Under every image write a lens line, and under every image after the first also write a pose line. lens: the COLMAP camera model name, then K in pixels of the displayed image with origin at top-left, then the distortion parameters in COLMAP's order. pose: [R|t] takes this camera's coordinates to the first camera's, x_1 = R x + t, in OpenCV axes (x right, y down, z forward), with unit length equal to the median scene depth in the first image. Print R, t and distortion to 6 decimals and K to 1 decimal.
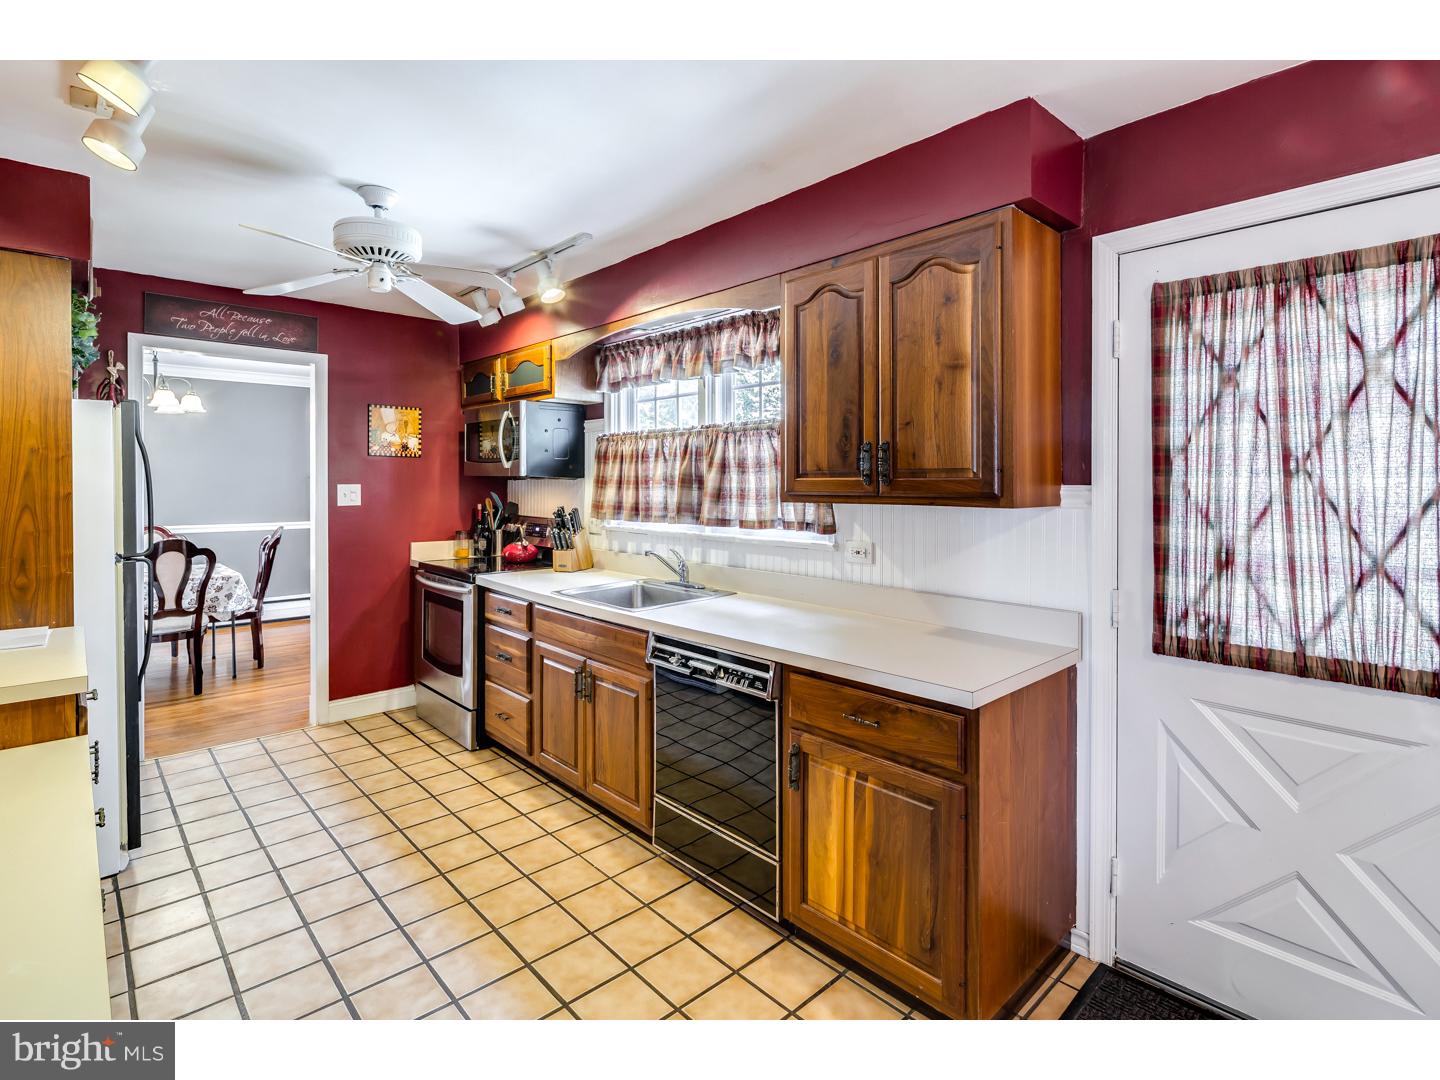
lens RADIAL K [[698.6, 0, 719.5], [0, 698.6, 496.5], [0, 0, 1]] dist [-0.004096, -0.000383]
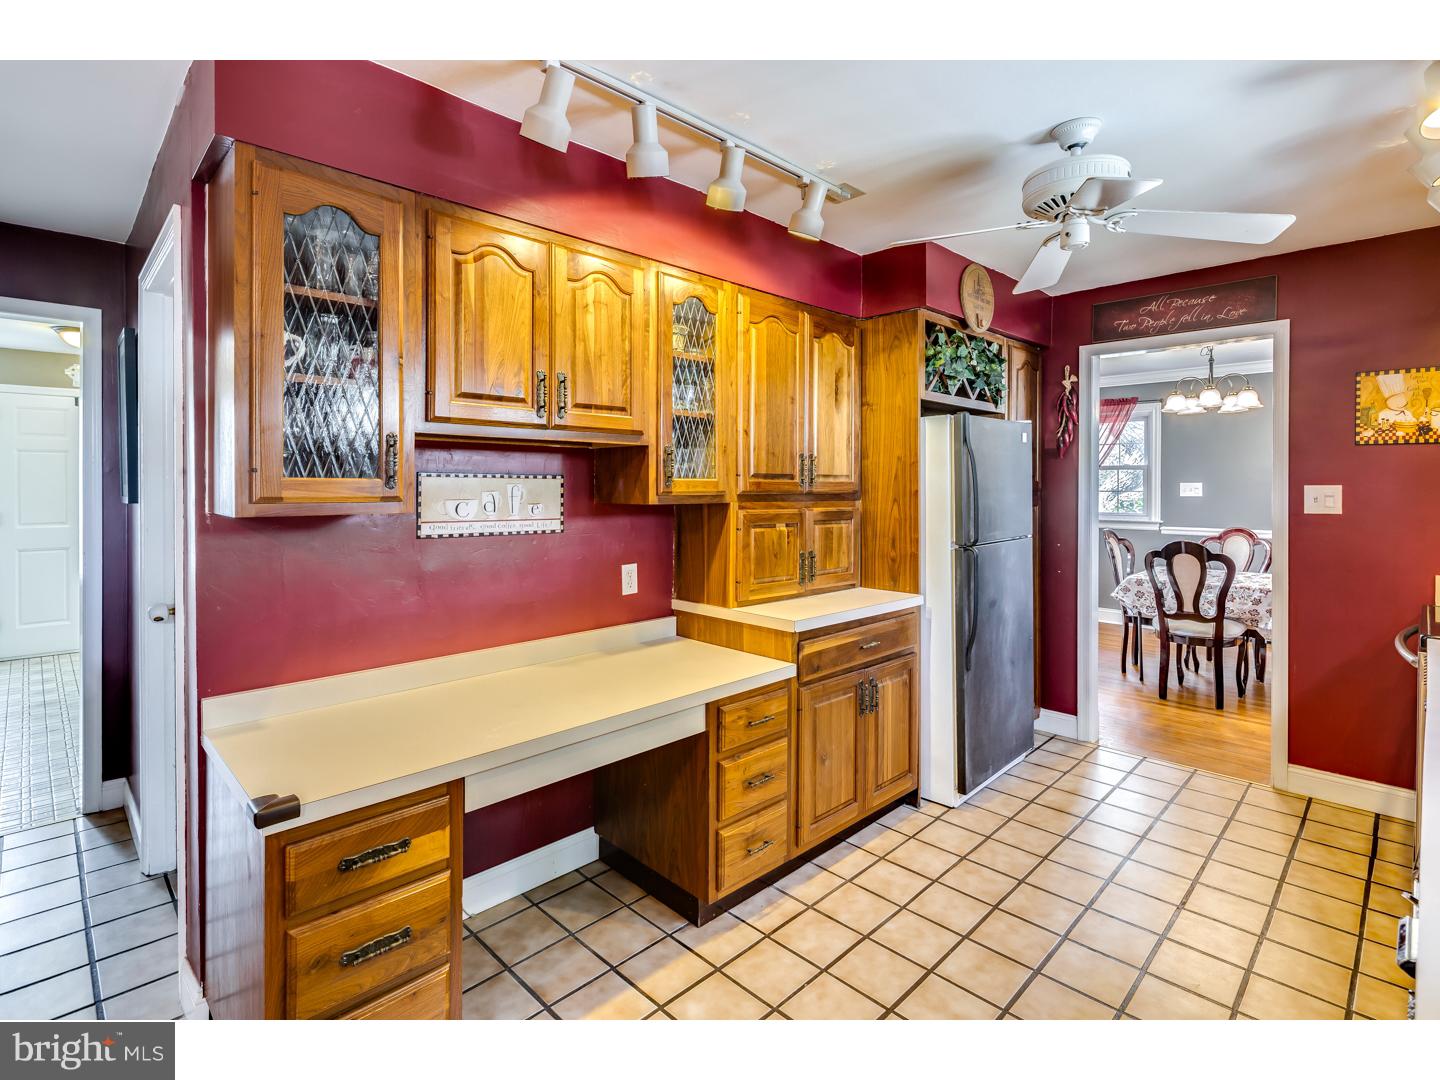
lens RADIAL K [[698.6, 0, 719.5], [0, 698.6, 496.5], [0, 0, 1]] dist [-0.004096, -0.000383]
pose [[0.035110, 0.013861, -0.999287, 0.209696], [-0.021504, 0.999683, 0.013111, -0.001329], [0.999152, 0.021028, 0.035397, 0.362397]]
